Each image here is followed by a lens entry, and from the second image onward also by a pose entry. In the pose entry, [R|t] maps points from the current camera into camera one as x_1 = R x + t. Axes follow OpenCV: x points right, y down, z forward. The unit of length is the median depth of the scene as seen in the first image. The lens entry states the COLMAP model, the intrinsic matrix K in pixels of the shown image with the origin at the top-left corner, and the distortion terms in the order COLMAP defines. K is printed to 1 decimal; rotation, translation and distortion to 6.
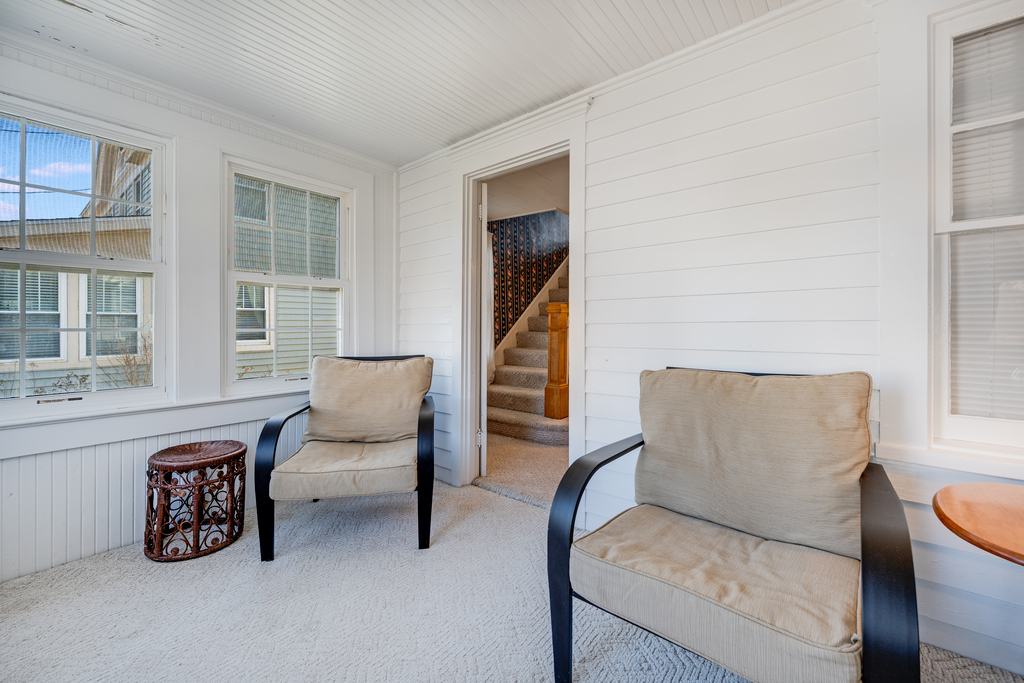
lens RADIAL K [[419.8, 0, 512.2], [0, 419.8, 329.1], [0, 0, 1]] dist [-0.010674, 0.000025]
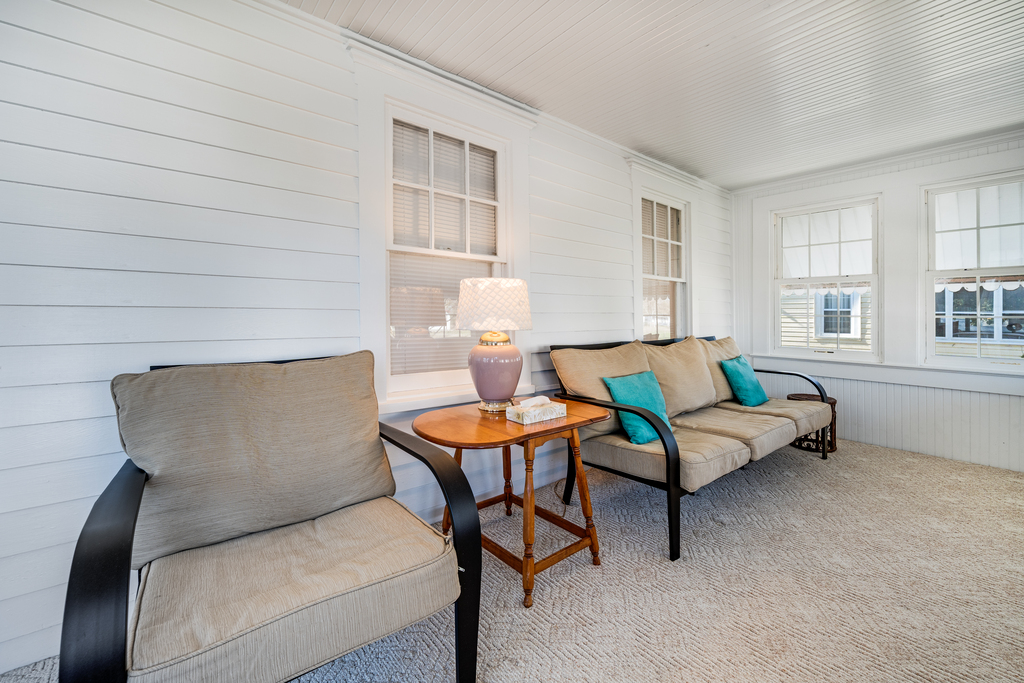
lens RADIAL K [[412.3, 0, 511.1], [0, 412.3, 315.1], [0, 0, 1]] dist [-0.000902, -0.000051]
pose [[0.202130, 0.007485, 0.979330, -0.289063], [-0.002983, 0.999971, -0.007028, 0.003144], [-0.979354, -0.001501, 0.202146, 0.304427]]
